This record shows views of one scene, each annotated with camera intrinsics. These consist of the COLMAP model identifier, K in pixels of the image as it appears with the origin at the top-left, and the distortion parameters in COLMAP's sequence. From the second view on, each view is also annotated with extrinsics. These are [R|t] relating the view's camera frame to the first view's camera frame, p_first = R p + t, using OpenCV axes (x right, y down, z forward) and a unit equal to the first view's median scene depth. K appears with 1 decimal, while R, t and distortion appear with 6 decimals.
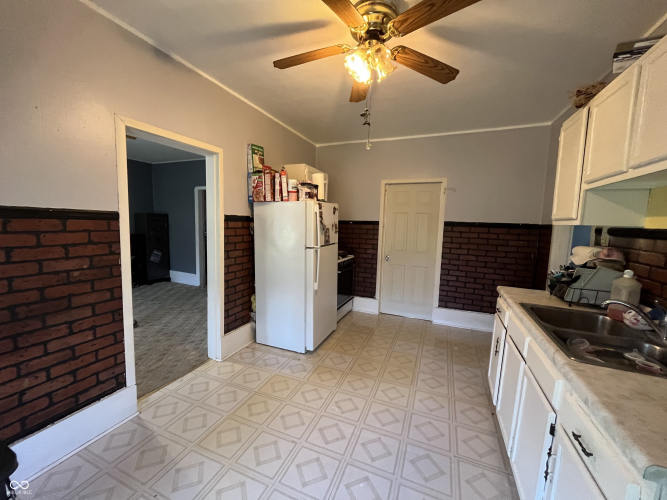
lens RADIAL K [[269.9, 0, 330.3], [0, 269.9, 249.7], [0, 0, 1]] dist [-0.002751, -0.000214]
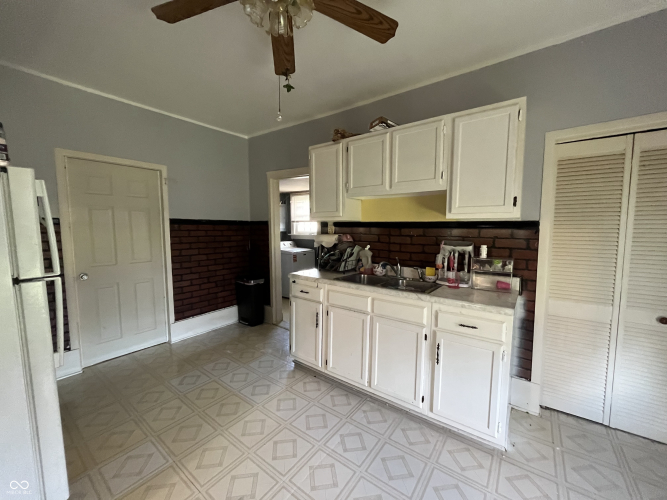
lens RADIAL K [[269.9, 0, 330.3], [0, 269.9, 249.7], [0, 0, 1]] dist [-0.002751, -0.000214]
pose [[0.241573, -0.111459, 0.963960, -0.365086], [0.104024, 0.990632, 0.088474, -0.042923], [-0.964791, 0.078902, 0.250905, 0.432386]]
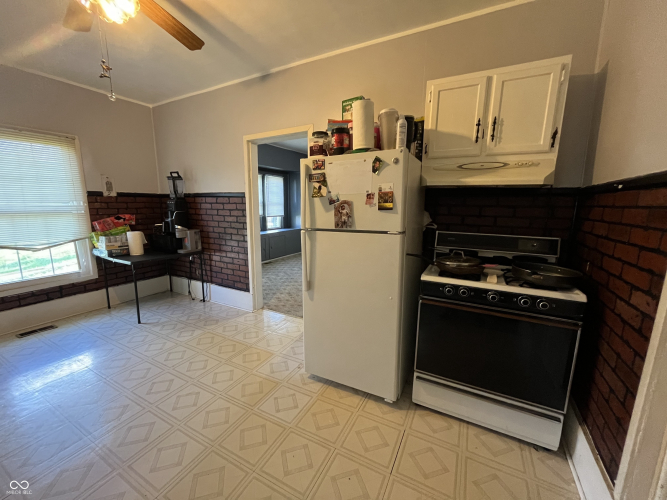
lens RADIAL K [[269.9, 0, 330.3], [0, 269.9, 249.7], [0, 0, 1]] dist [-0.002751, -0.000214]
pose [[-0.099616, 0.144495, -0.984478, 0.597981], [-0.108596, 0.981911, 0.155107, -0.067659], [0.989082, 0.122361, -0.082122, 1.093079]]
